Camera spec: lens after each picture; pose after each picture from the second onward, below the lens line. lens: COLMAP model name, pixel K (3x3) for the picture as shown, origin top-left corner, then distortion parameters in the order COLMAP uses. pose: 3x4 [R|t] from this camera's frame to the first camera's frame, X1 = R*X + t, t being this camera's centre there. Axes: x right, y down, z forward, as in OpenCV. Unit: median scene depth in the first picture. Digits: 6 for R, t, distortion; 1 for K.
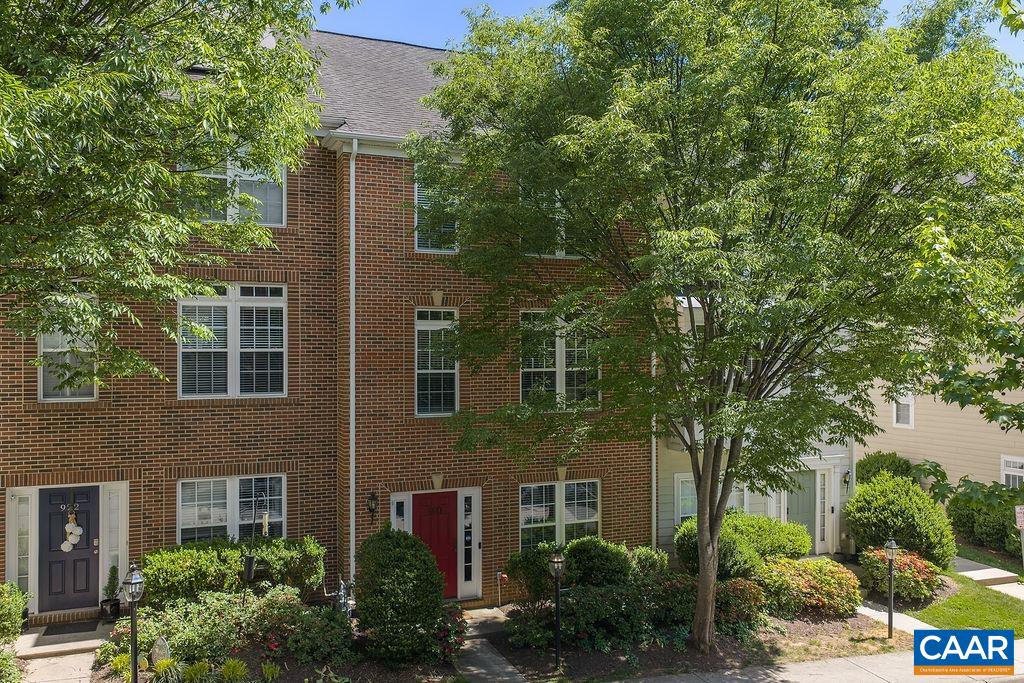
lens RADIAL K [[838.0, 0, 512.0], [0, 838.0, 341.5], [0, 0, 1]] dist [-0.002321, -0.006312]
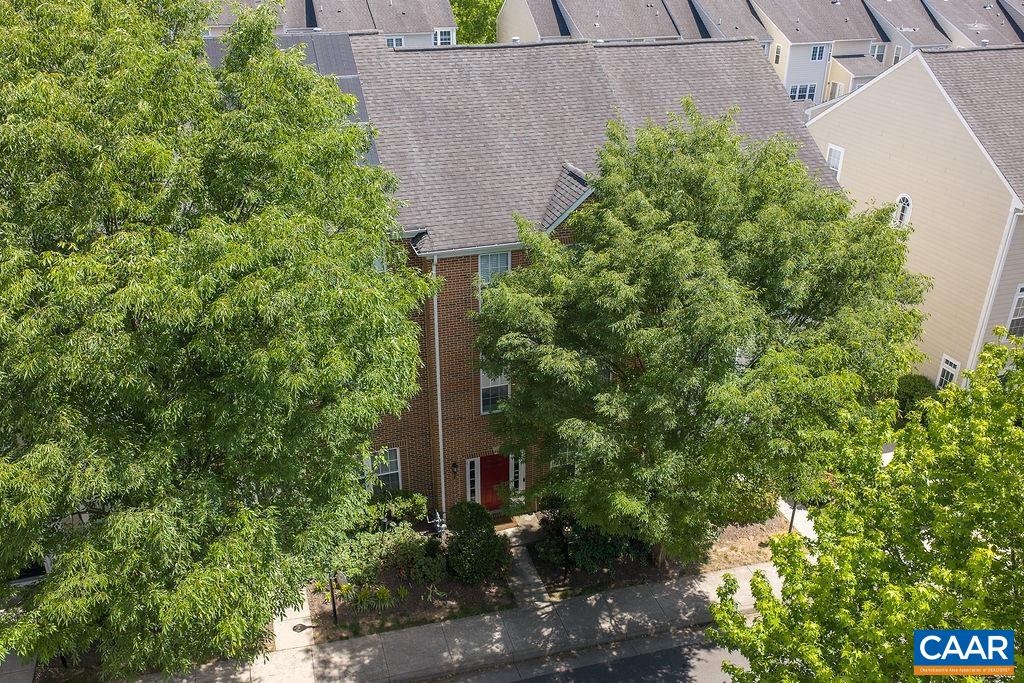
lens RADIAL K [[838.0, 0, 512.0], [0, 838.0, 341.5], [0, 0, 1]] dist [-0.002321, -0.006312]
pose [[0.996050, 0.042946, -0.077723, 0.053469], [-0.003061, 0.891359, 0.453288, -0.751912], [0.088746, -0.451259, 0.887969, -0.283496]]
